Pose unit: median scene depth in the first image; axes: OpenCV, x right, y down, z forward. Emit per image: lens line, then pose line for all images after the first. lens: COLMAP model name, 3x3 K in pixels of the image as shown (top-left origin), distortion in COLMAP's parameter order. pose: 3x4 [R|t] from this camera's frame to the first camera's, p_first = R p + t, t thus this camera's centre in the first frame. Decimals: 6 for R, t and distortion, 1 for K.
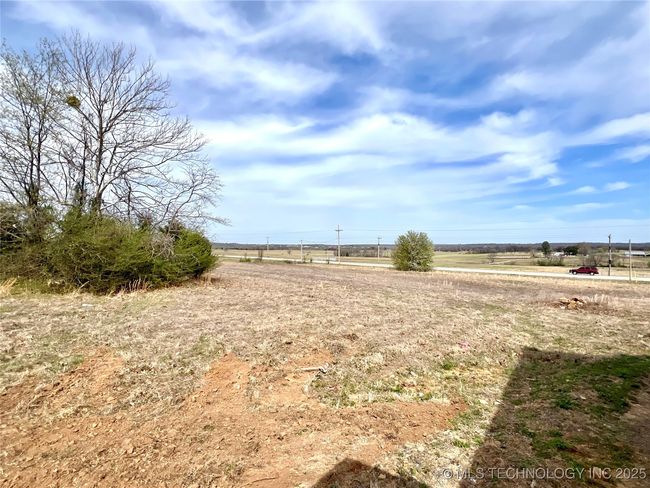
lens RADIAL K [[311.1, 0, 326.6], [0, 311.1, 244.4], [0, 0, 1]] dist [-0.000201, 0.000056]
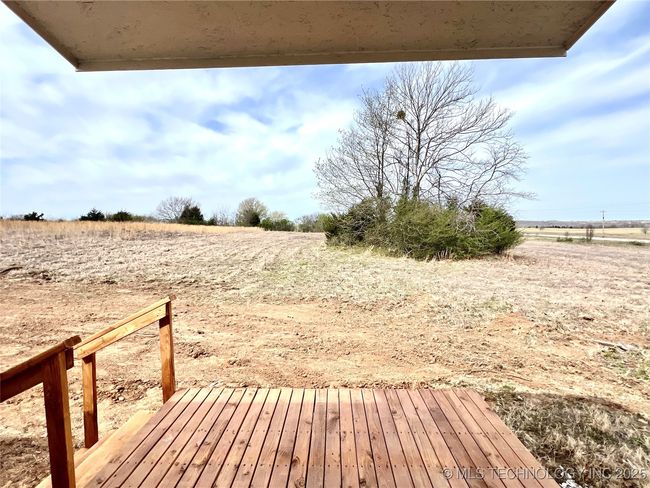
lens RADIAL K [[311.1, 0, 326.6], [0, 311.1, 244.4], [0, 0, 1]] dist [-0.000201, 0.000056]
pose [[0.608461, 0.030877, -0.792983, 0.065725], [0.022137, 0.998194, 0.055854, 0.009350], [0.793275, -0.051539, 0.606678, -0.093102]]
